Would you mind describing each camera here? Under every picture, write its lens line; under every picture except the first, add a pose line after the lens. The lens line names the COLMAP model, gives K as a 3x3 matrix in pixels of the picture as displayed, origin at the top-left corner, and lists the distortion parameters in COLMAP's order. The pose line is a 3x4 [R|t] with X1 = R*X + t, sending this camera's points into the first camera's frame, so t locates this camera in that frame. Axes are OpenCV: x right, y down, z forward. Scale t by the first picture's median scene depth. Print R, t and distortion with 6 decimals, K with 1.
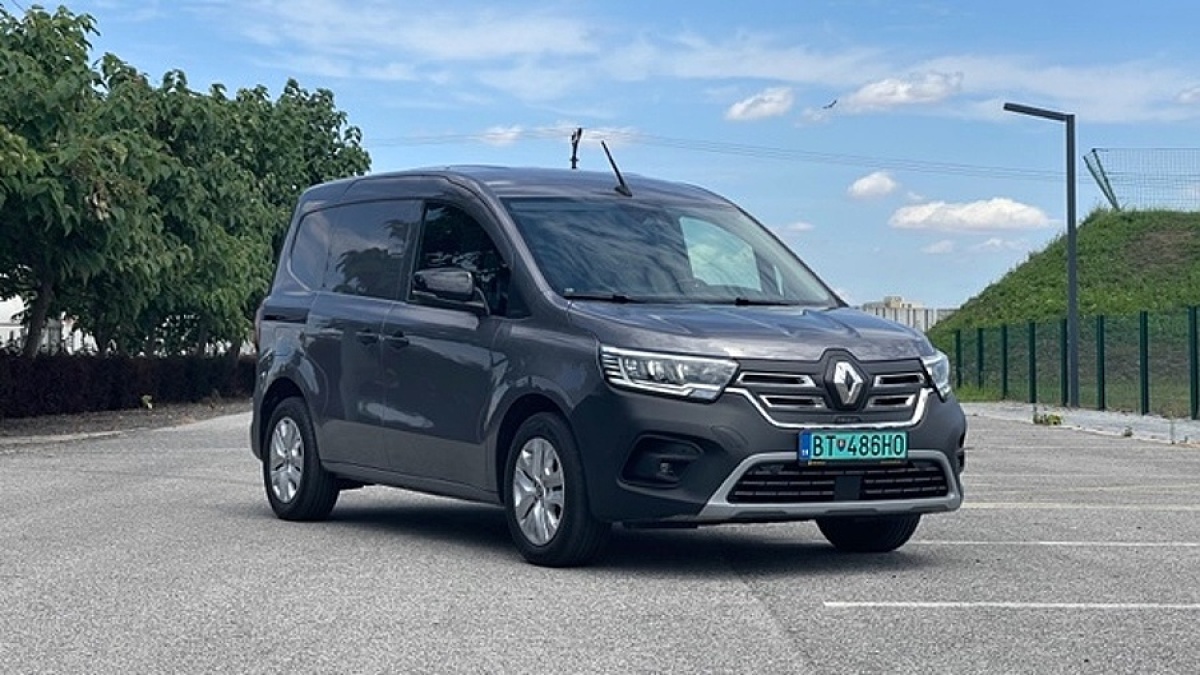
lens RADIAL K [[2182.1, 0, 600.0], [0, 2182.1, 337.5], [0, 0, 1]] dist [0.252516, -0.280053]
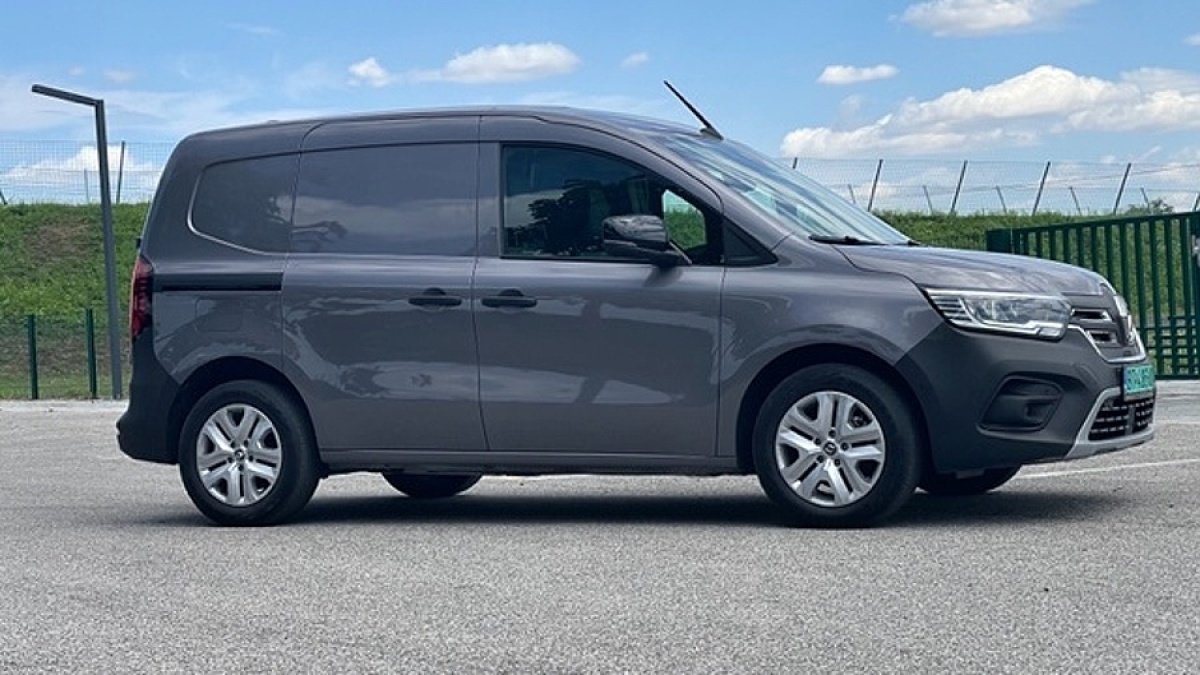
lens RADIAL K [[2182.1, 0, 600.0], [0, 2182.1, 337.5], [0, 0, 1]] dist [0.252516, -0.280053]
pose [[0.847355, -0.040408, 0.529488, -0.132948], [0.040282, 0.999119, 0.011784, 0.001831], [-0.529497, 0.011344, 0.848236, 0.057699]]
